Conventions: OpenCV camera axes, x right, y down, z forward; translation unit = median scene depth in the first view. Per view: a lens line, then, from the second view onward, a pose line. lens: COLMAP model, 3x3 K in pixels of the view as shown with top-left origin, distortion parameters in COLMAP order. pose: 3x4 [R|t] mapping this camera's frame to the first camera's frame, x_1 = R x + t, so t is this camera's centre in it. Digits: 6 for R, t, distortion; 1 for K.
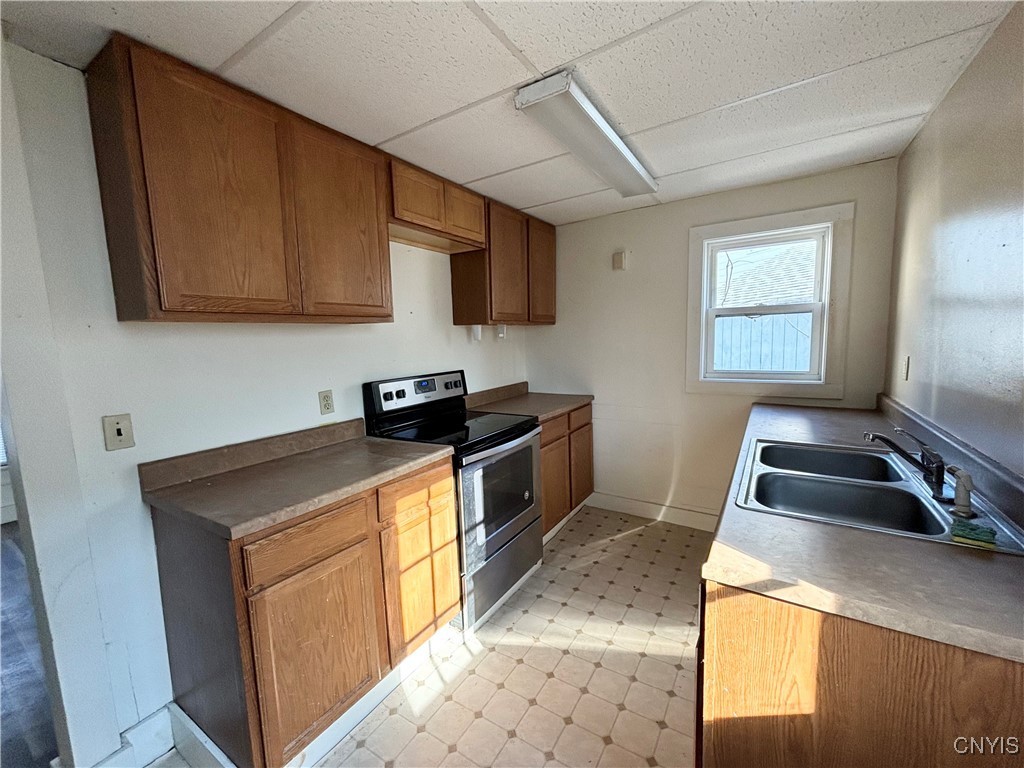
lens RADIAL K [[414.3, 0, 512.0], [0, 414.3, 384.0], [0, 0, 1]] dist [0.001450, -0.000080]
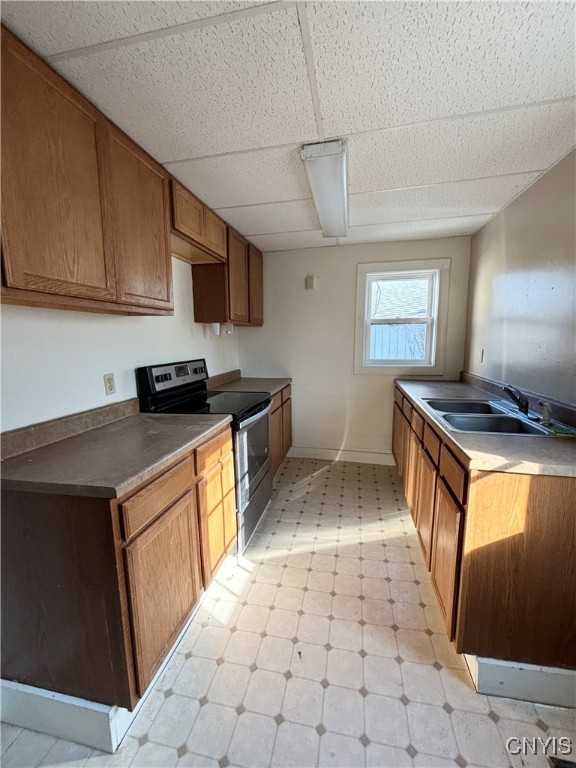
lens RADIAL K [[310.1, 0, 288.0], [0, 310.1, 384.0], [0, 0, 1]] dist [-0.001751, -0.000045]
pose [[0.935976, -0.028963, 0.350870, -0.281426], [0.021062, 0.999432, 0.026315, 0.030396], [-0.351432, -0.017240, 0.936055, 0.034769]]
